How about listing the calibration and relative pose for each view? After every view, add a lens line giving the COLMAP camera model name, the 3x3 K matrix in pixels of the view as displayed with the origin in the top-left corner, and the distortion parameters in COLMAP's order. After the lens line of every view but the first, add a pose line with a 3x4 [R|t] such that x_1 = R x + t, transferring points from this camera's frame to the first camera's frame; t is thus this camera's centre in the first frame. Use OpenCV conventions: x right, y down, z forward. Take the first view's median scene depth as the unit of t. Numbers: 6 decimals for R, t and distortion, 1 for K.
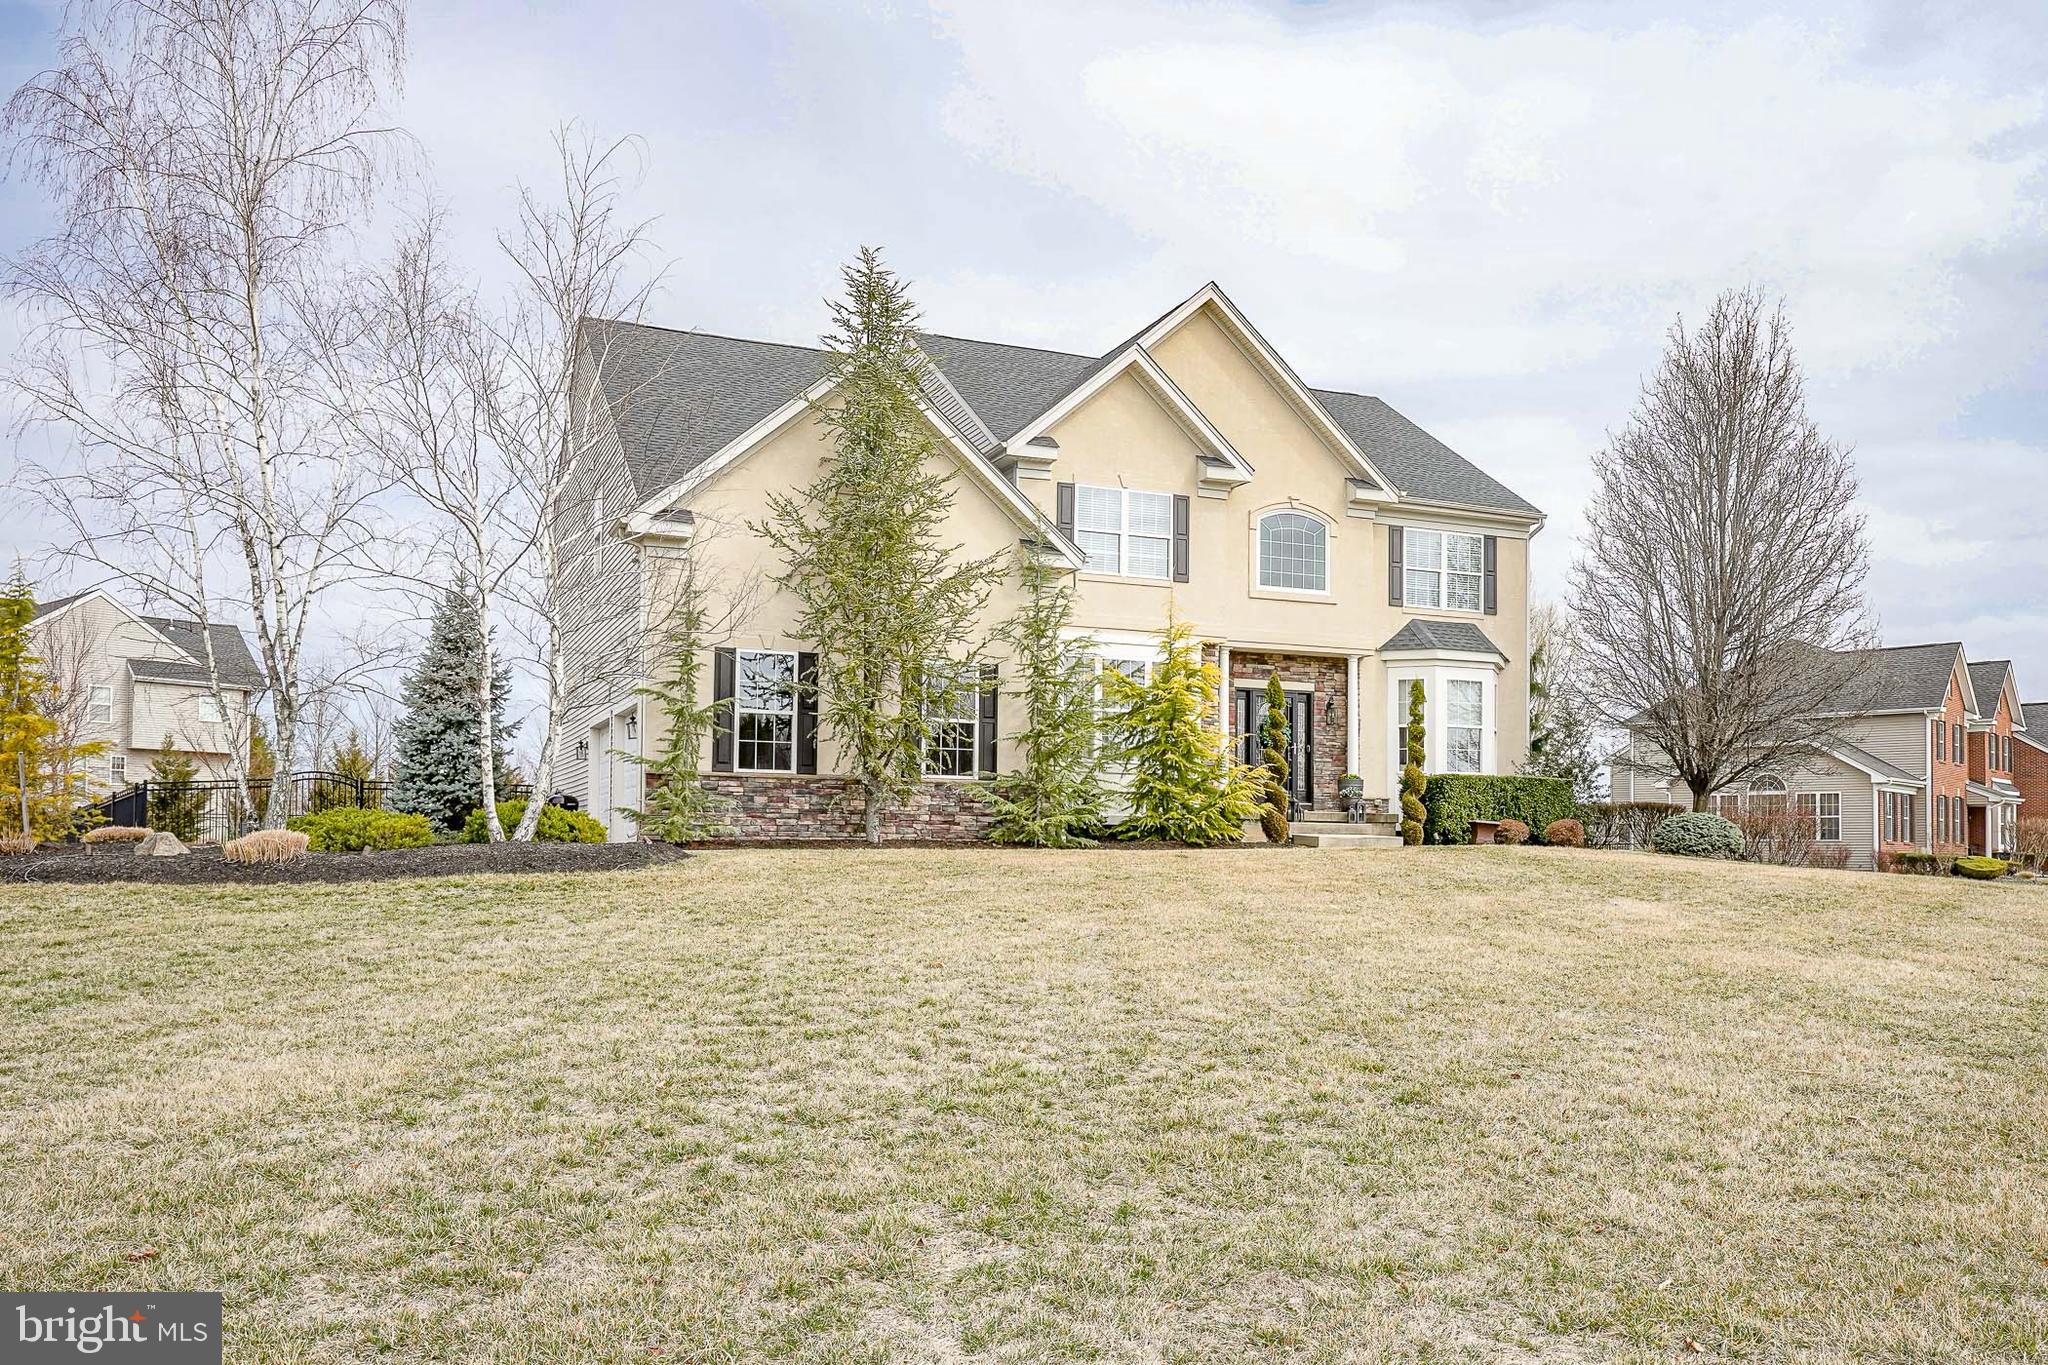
lens RADIAL K [[1569.8, 0, 1028.7], [0, 1569.8, 742.9], [0, 0, 1]] dist [0.040128, 0.000440]
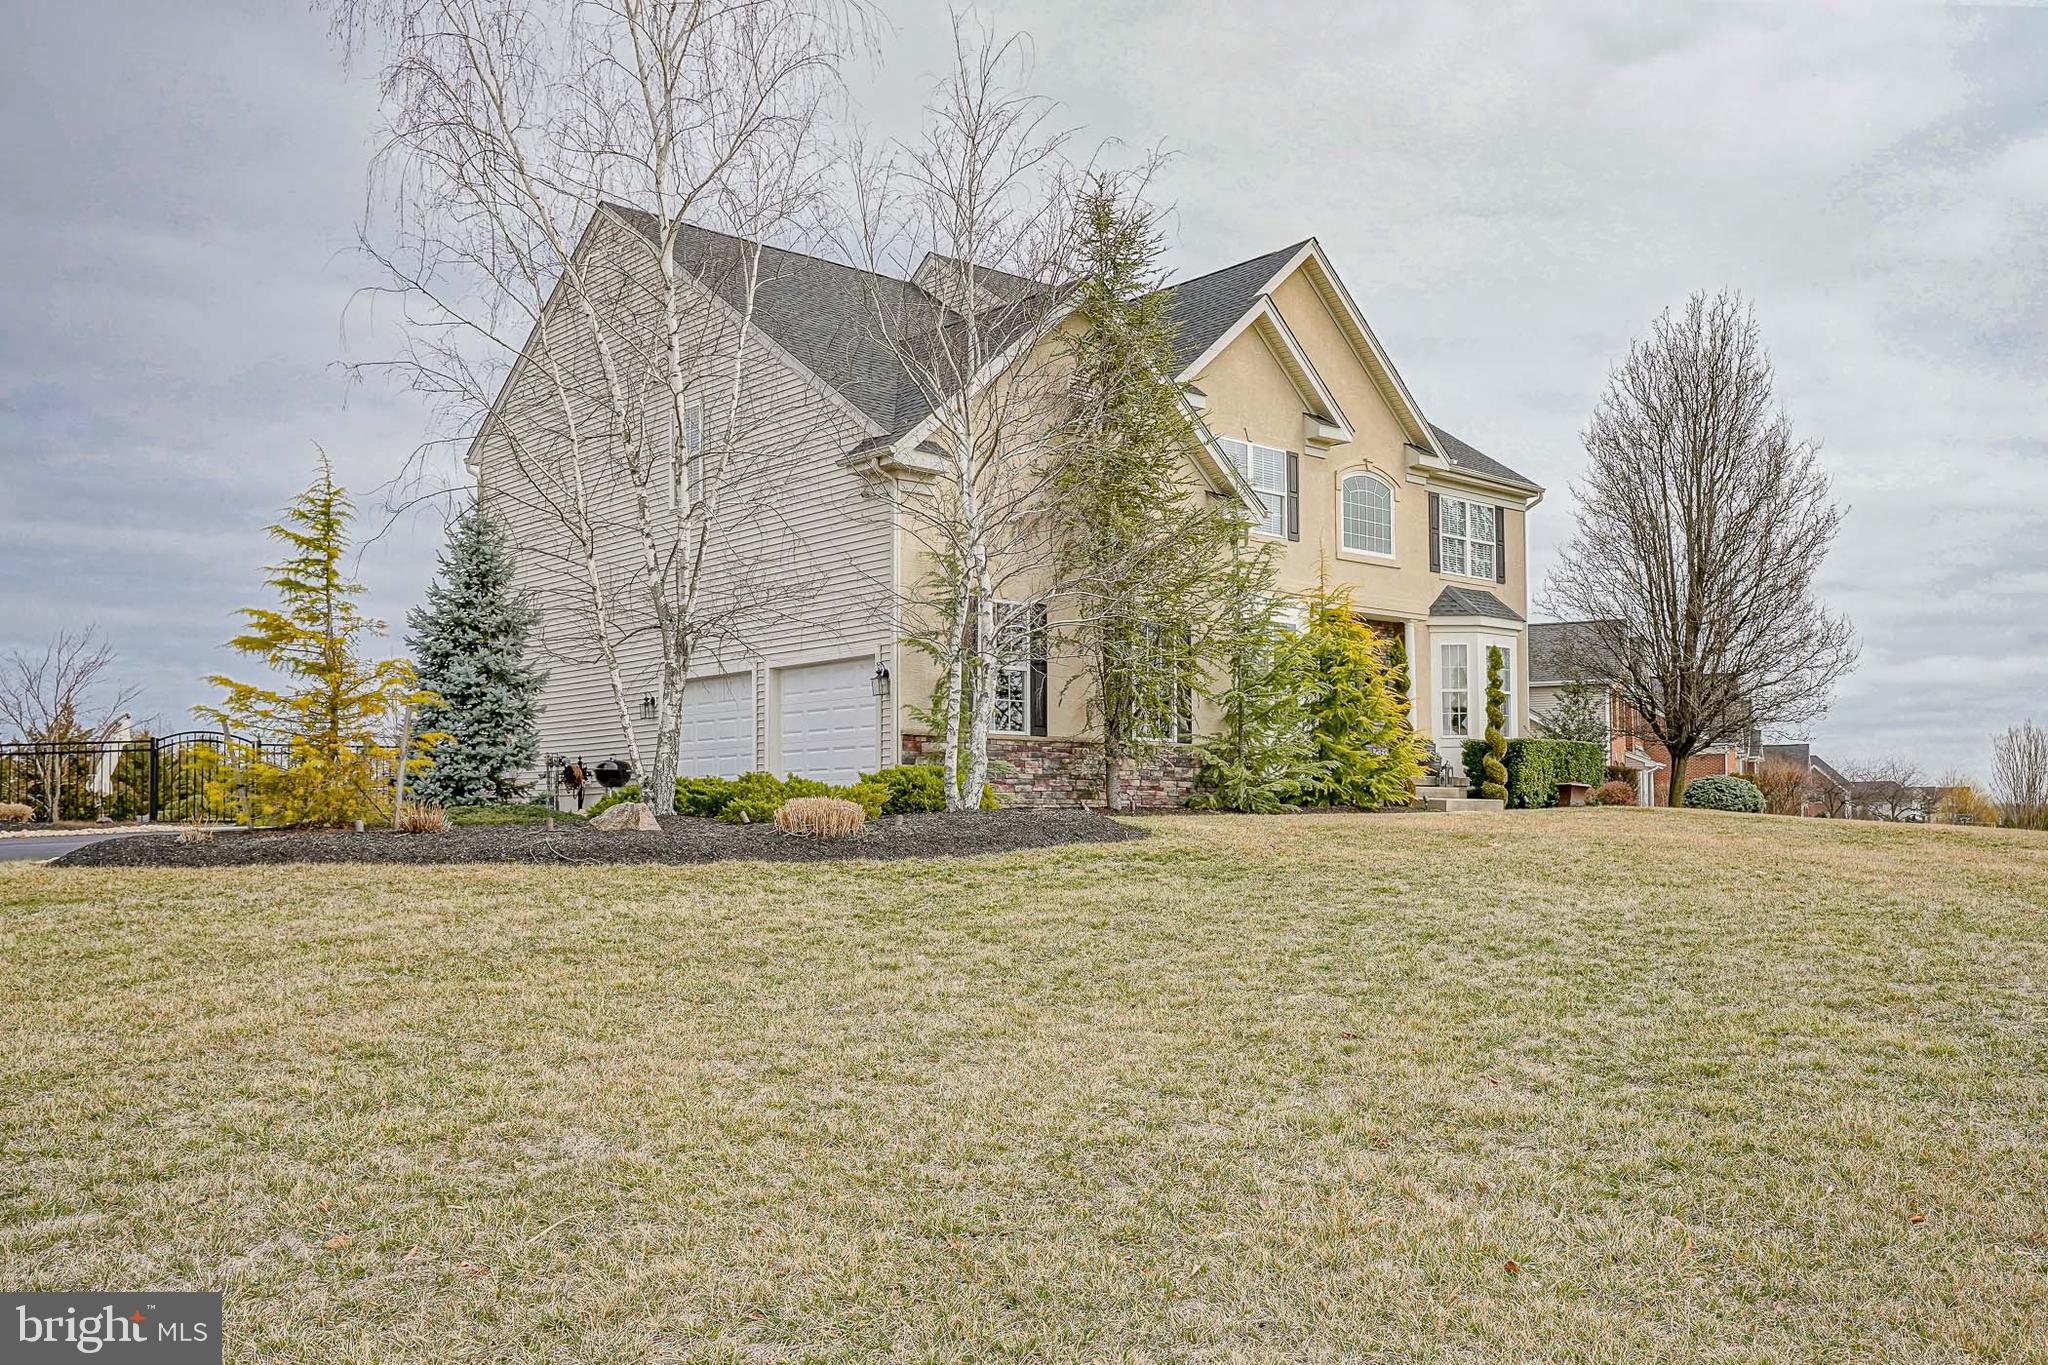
lens RADIAL K [[1712.2, 0, 1024.0], [0, 1712.2, 682.5], [0, 0, 1]] dist [-0.000480, -0.000157]
pose [[0.947471, 0.012808, 0.319584, -0.391331], [-0.008351, 0.999848, -0.015311, 0.003392], [-0.319732, 0.011837, 0.947434, 0.045843]]
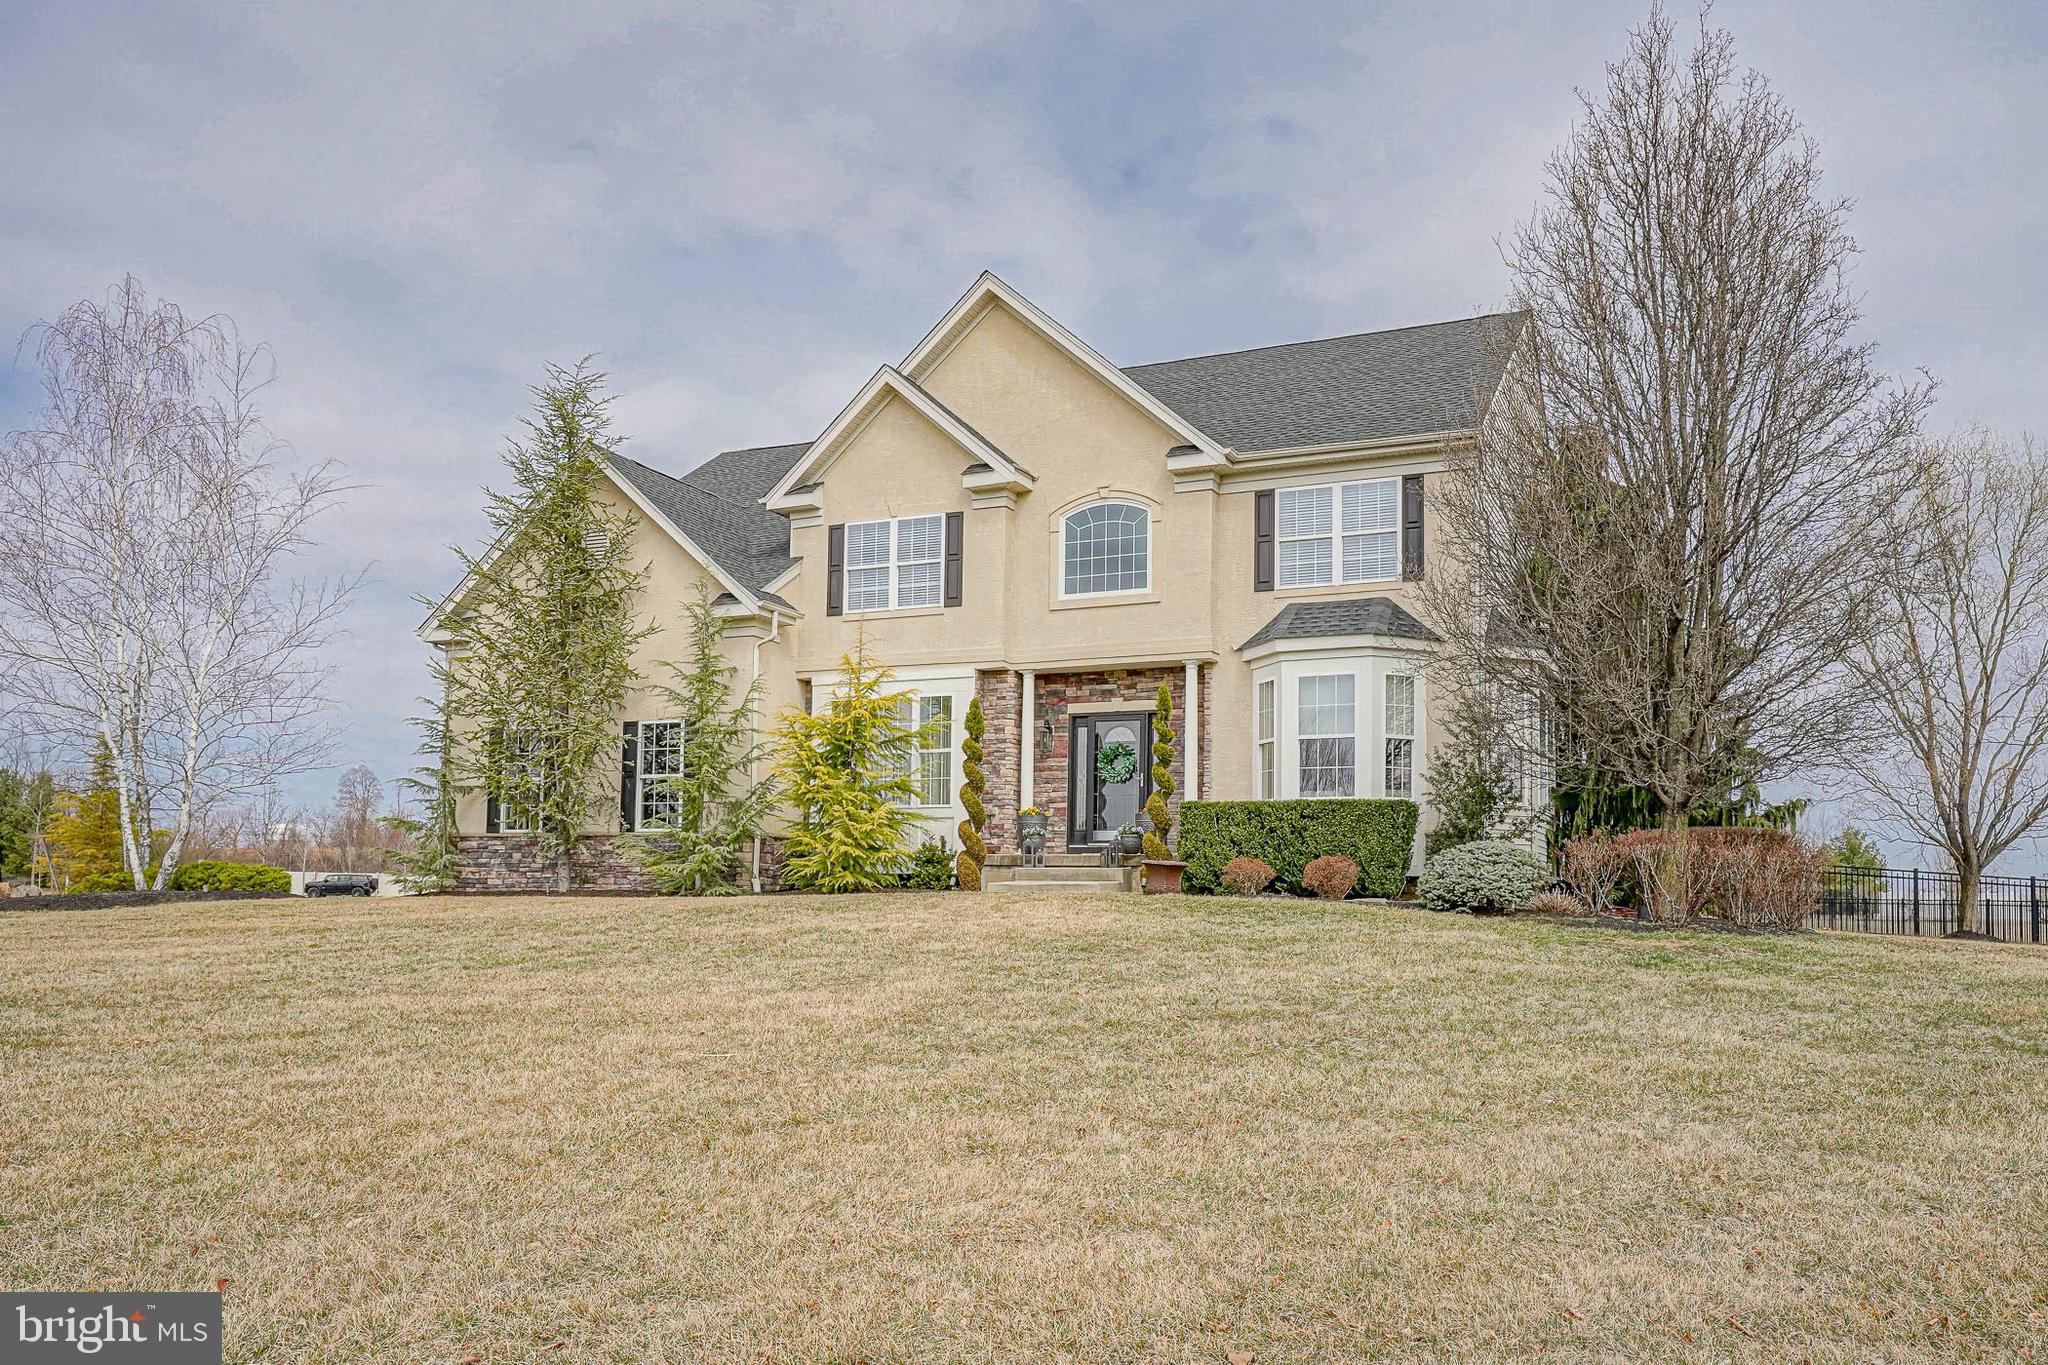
lens RADIAL K [[1569.8, 0, 1028.7], [0, 1569.8, 742.9], [0, 0, 1]] dist [0.040128, 0.000440]
pose [[0.670099, -0.081289, -0.737807, 0.774046], [0.041052, 0.996523, -0.072509, 0.043433], [0.741135, 0.018300, 0.671106, 0.412429]]
